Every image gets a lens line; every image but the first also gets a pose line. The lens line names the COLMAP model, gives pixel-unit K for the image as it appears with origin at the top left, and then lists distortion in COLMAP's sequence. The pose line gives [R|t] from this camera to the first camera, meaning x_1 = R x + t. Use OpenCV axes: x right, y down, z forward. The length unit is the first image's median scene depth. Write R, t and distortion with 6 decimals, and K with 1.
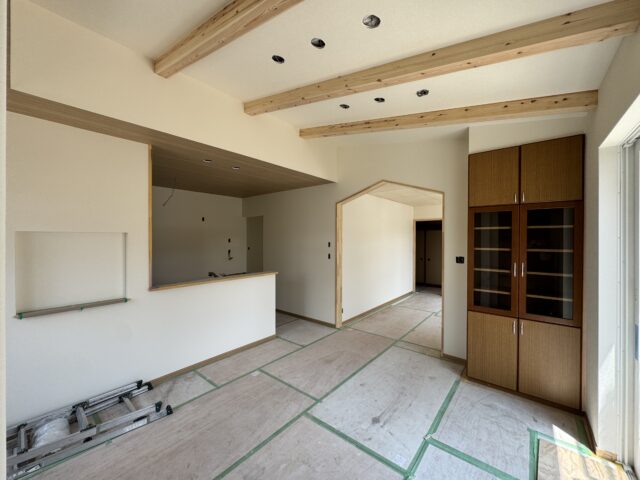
lens RADIAL K [[254.3, 0, 317.8], [0, 254.3, 241.5], [0, 0, 1]] dist [-0.001903, 0.000298]
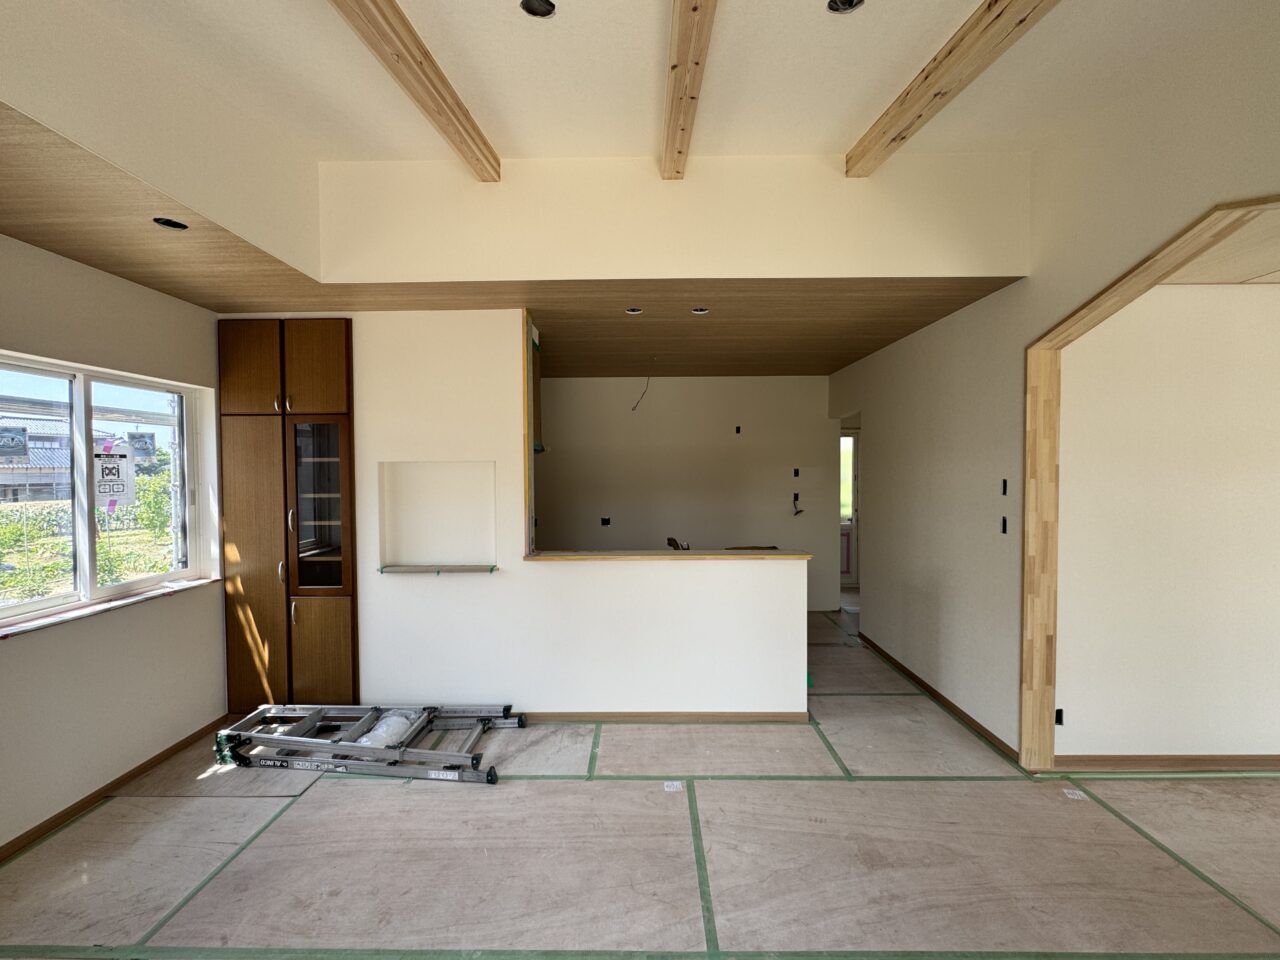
lens RADIAL K [[508.5, 0, 635.6], [0, 508.5, 483.0], [0, 0, 1]] dist [-0.001903, 0.000298]
pose [[0.634578, 0.017746, -0.772655, 0.333949], [-0.003191, 0.999788, 0.020341, -0.005905], [0.772852, -0.010443, 0.634500, 0.378731]]
